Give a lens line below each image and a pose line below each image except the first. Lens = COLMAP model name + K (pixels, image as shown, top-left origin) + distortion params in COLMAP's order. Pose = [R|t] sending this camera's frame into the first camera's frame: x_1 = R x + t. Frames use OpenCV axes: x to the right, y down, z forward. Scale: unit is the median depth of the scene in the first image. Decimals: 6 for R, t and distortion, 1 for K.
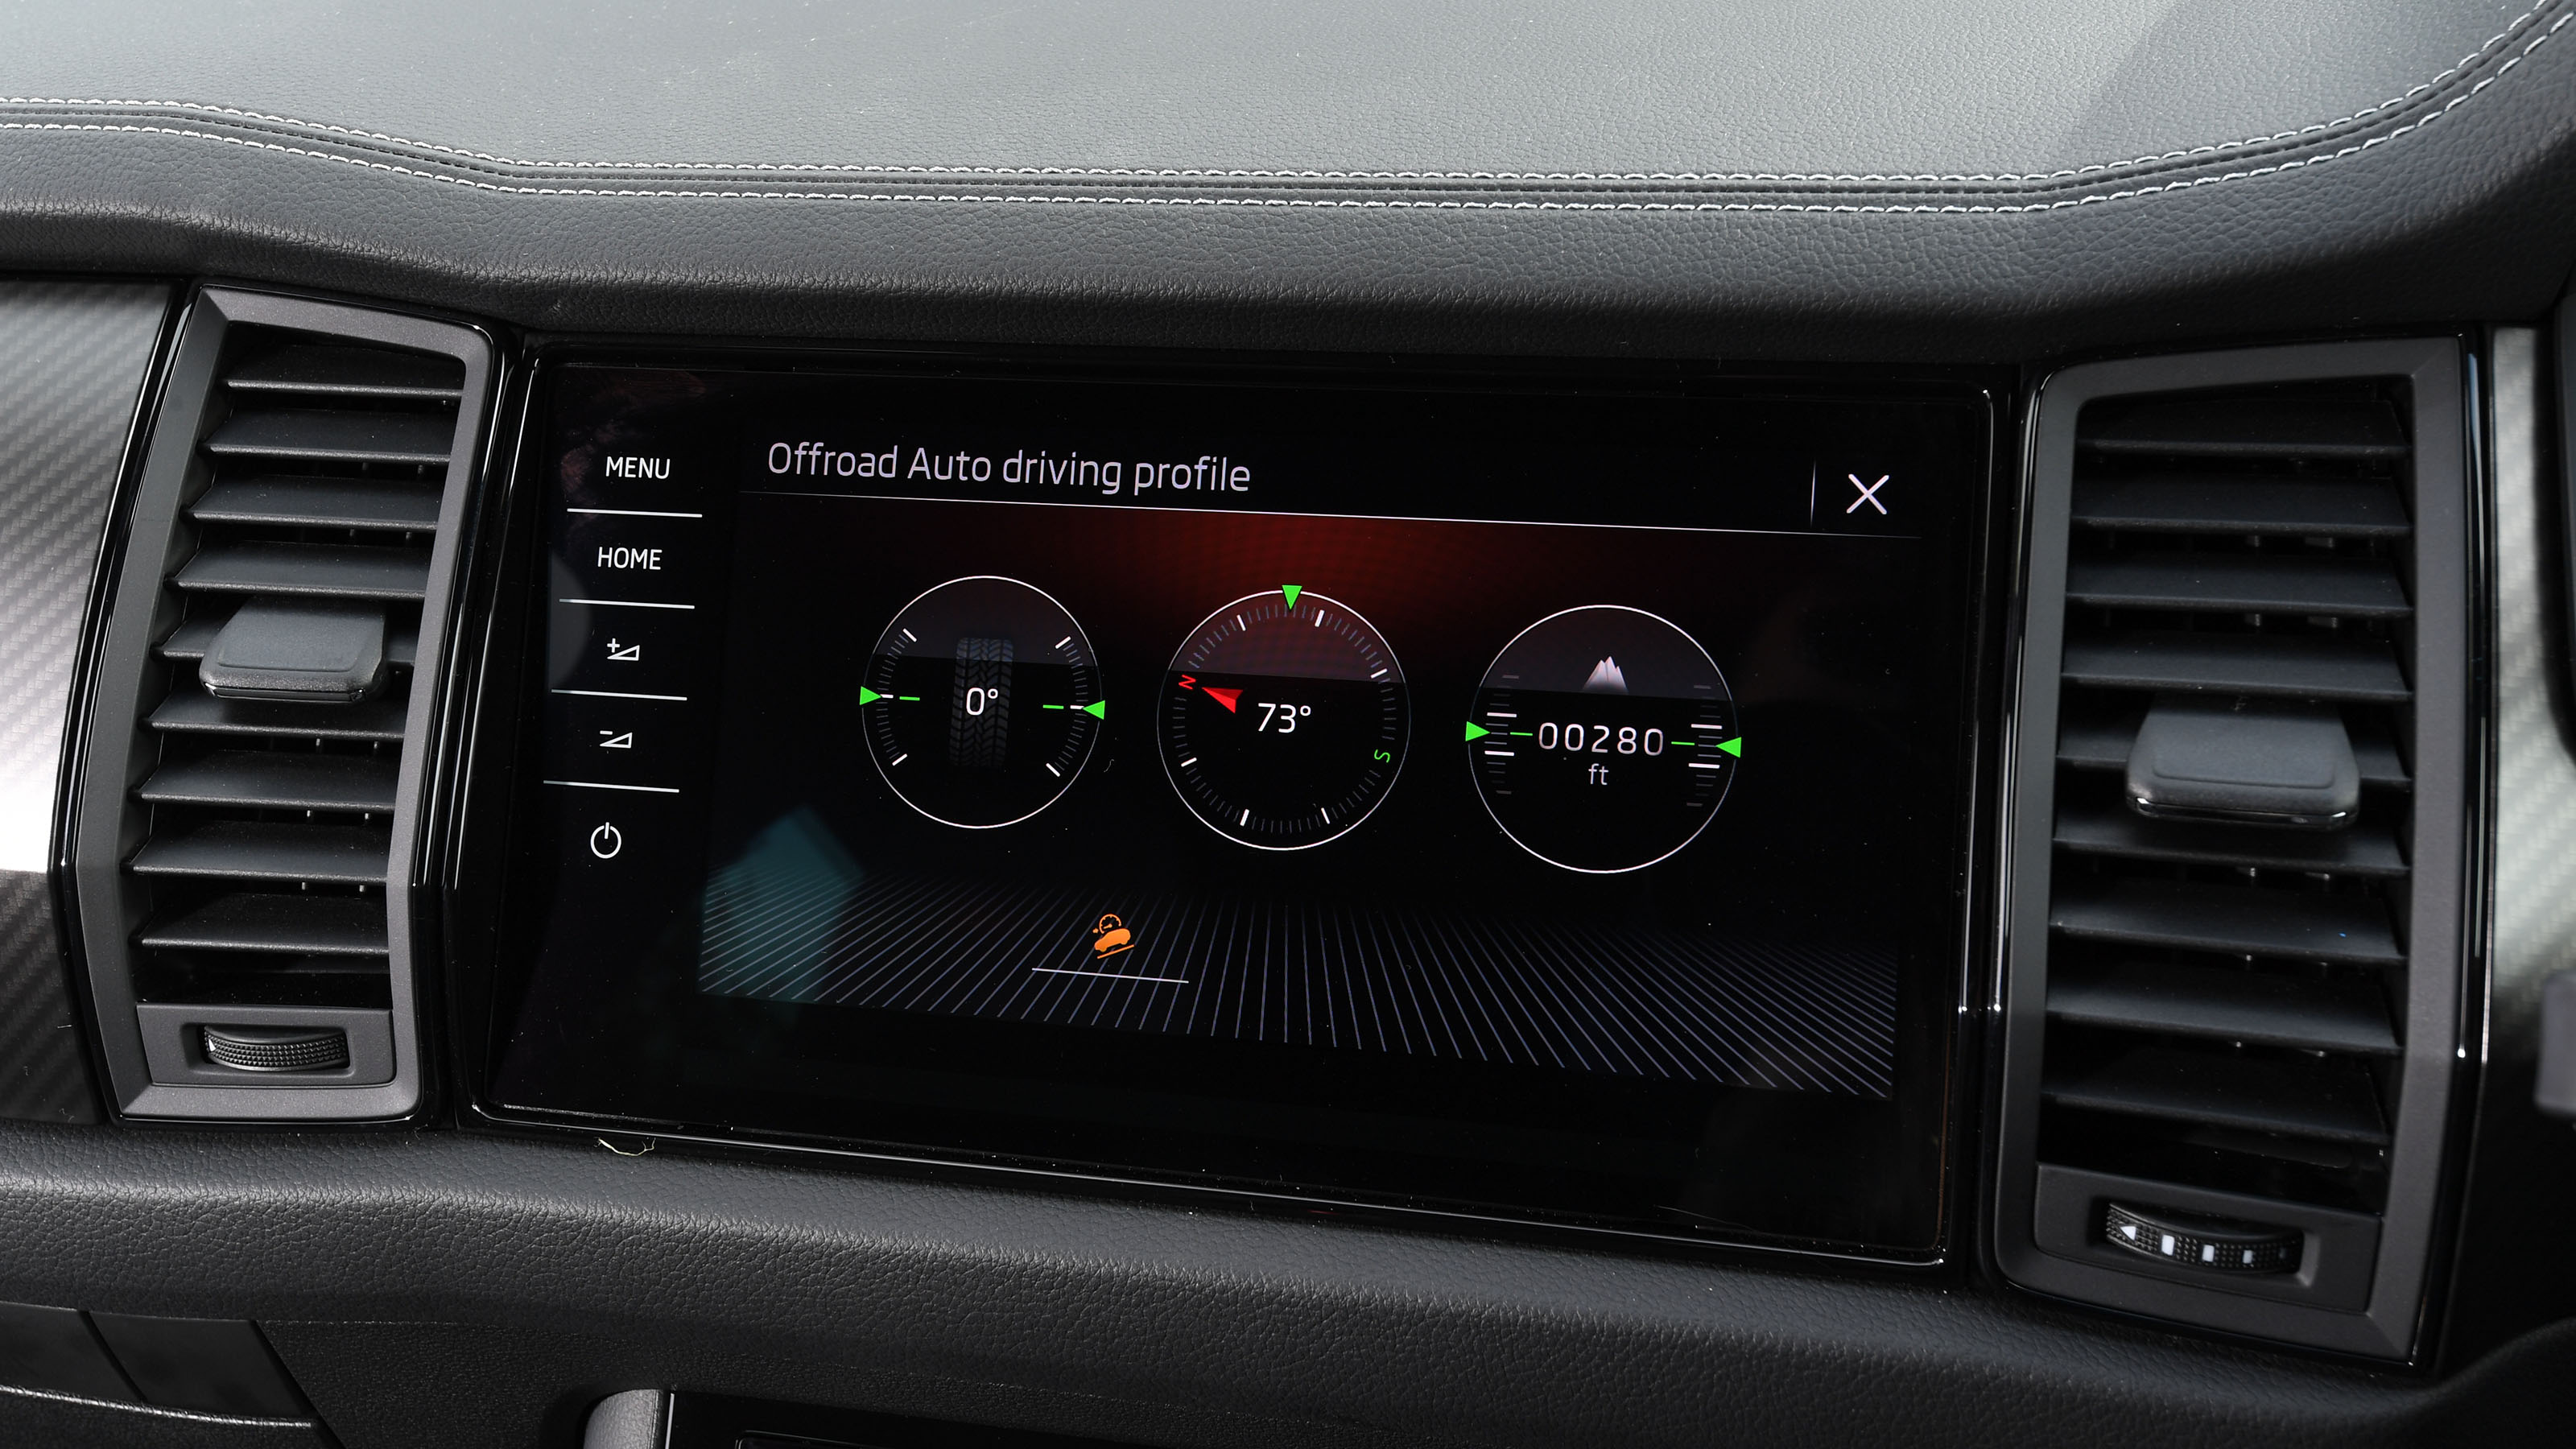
lens RADIAL K [[2497.9, 0, 1288.0], [0, 2497.9, 724.5], [0, 0, 1]] dist [0.044655, 0.009905]
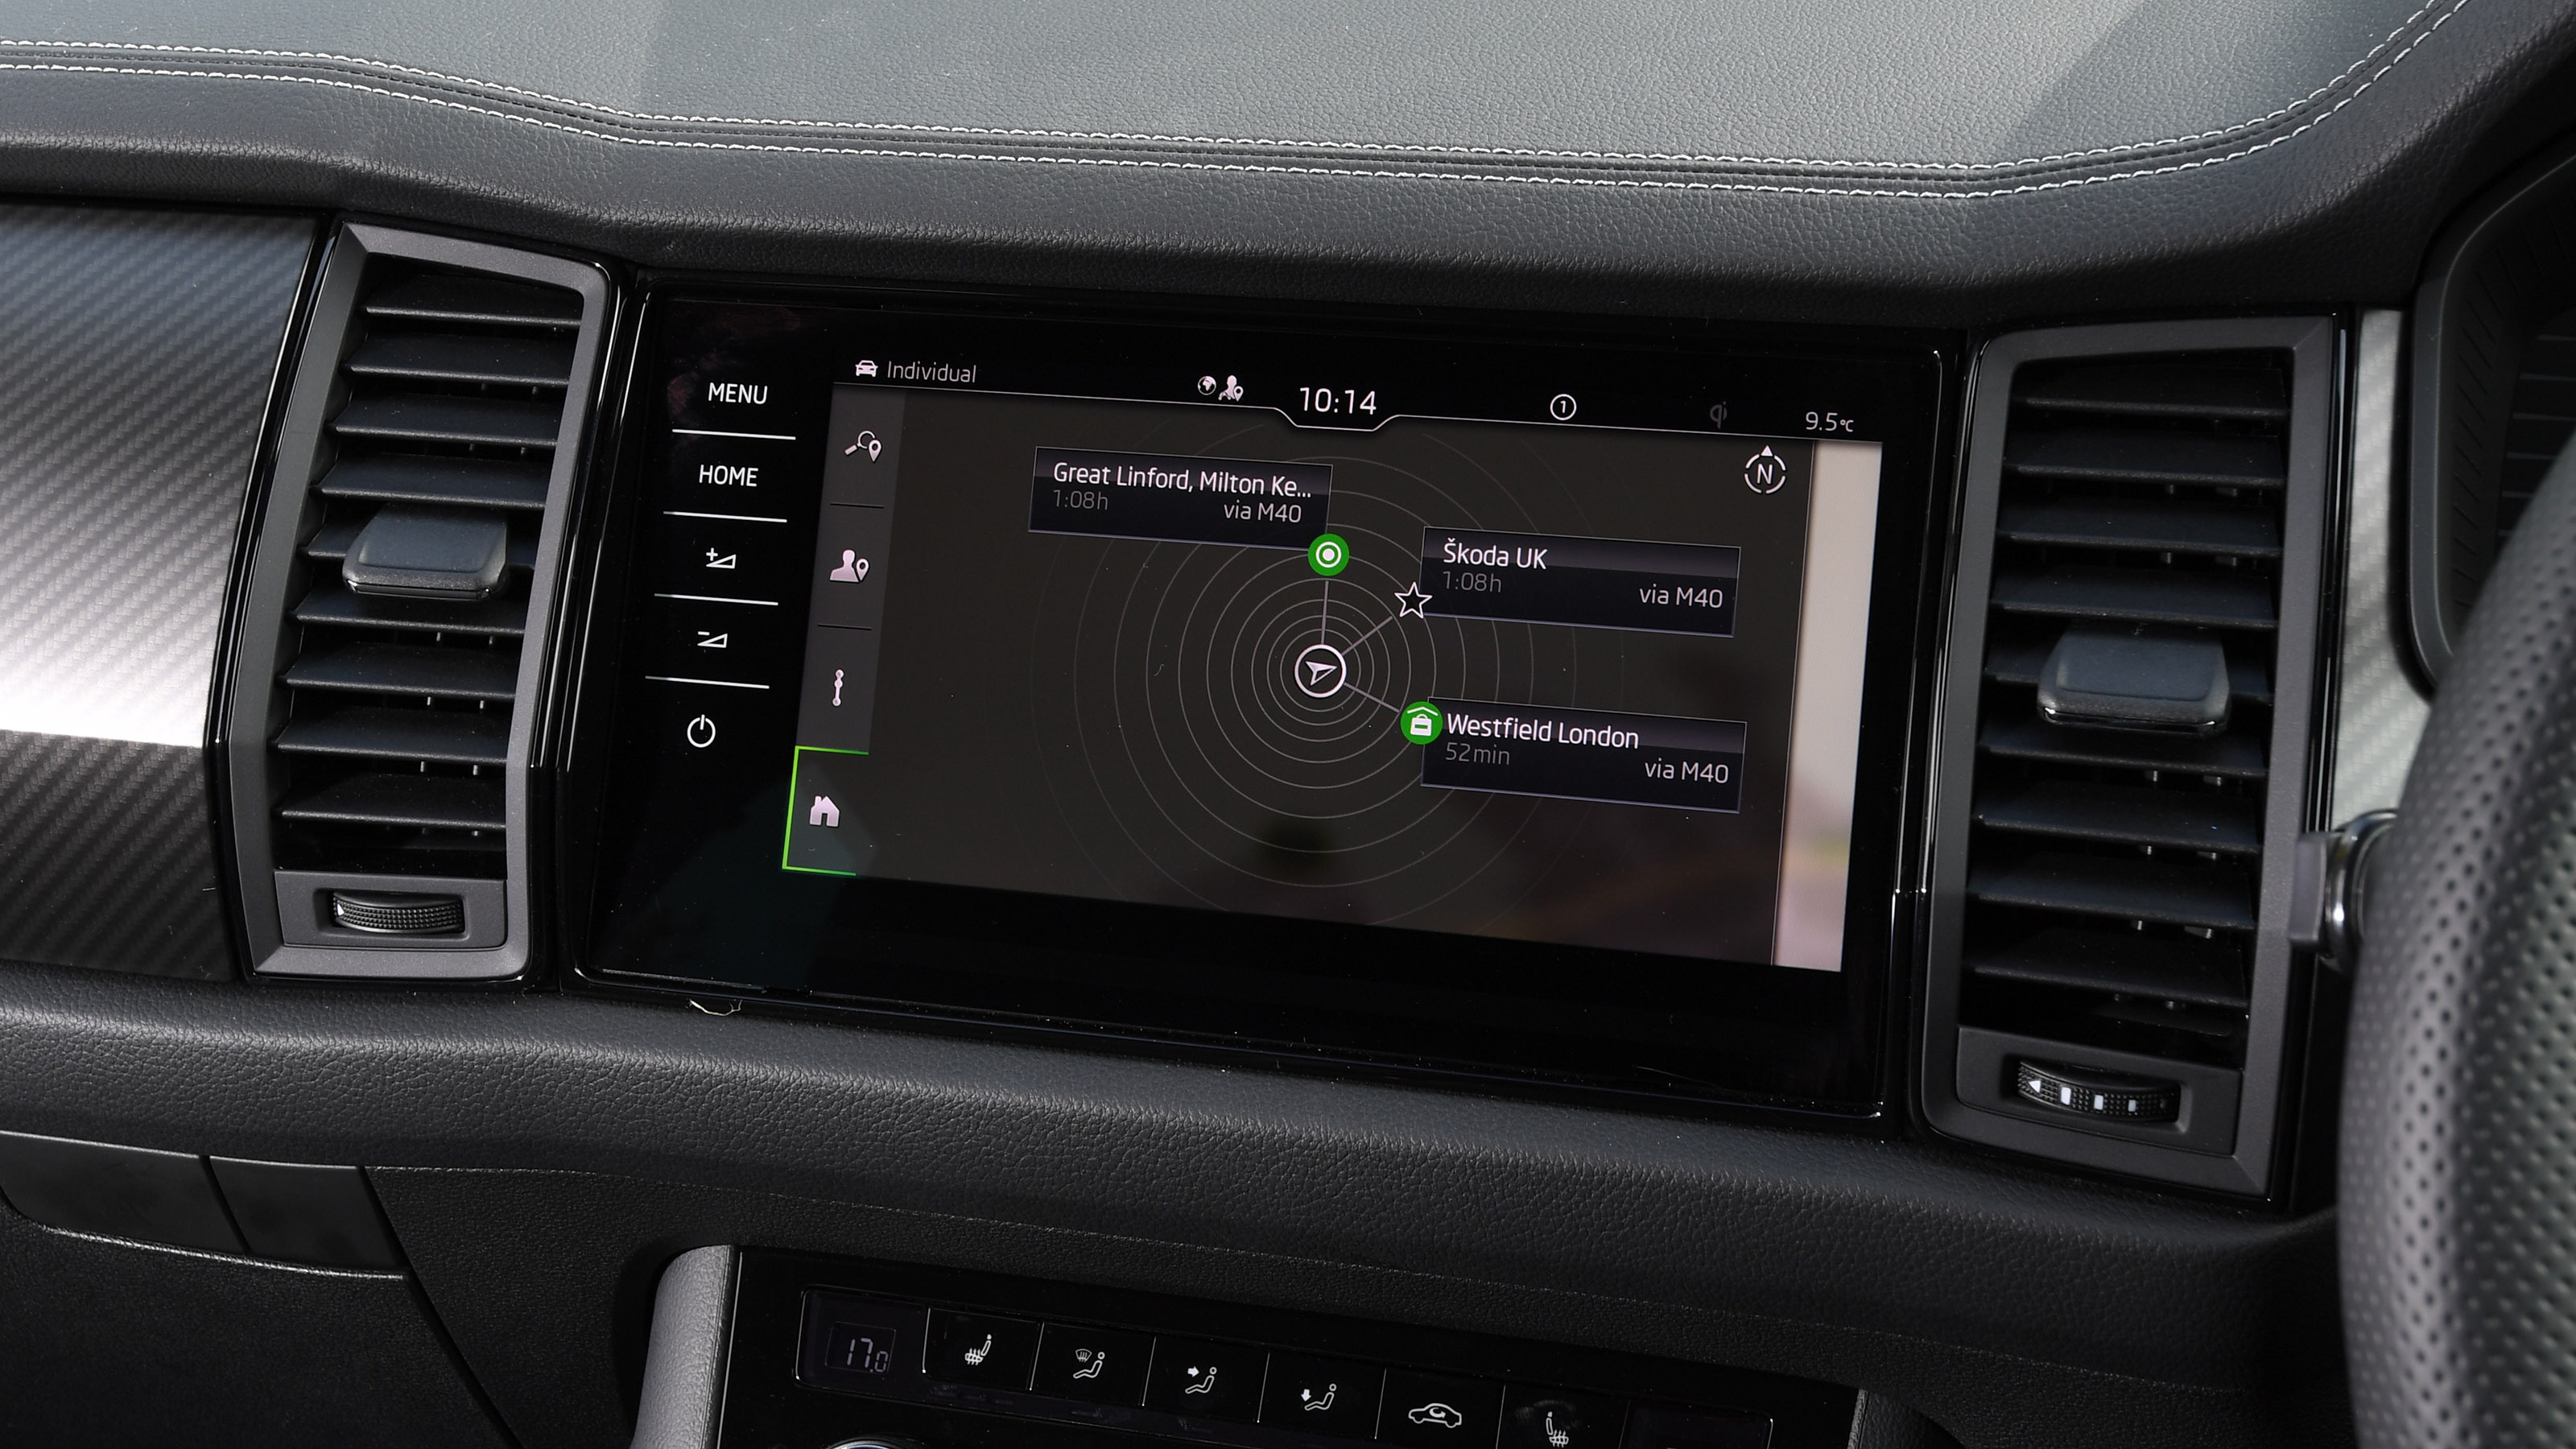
lens RADIAL K [[2465.9, 0, 1302.2], [0, 2465.9, 617.2], [0, 0, 1]] dist [0.040786, 0.003179]
pose [[0.999668, 0.021354, -0.014416, 0.007677], [-0.021566, 0.999659, -0.014731, 0.008041], [0.014097, 0.015037, 0.999788, -0.101215]]
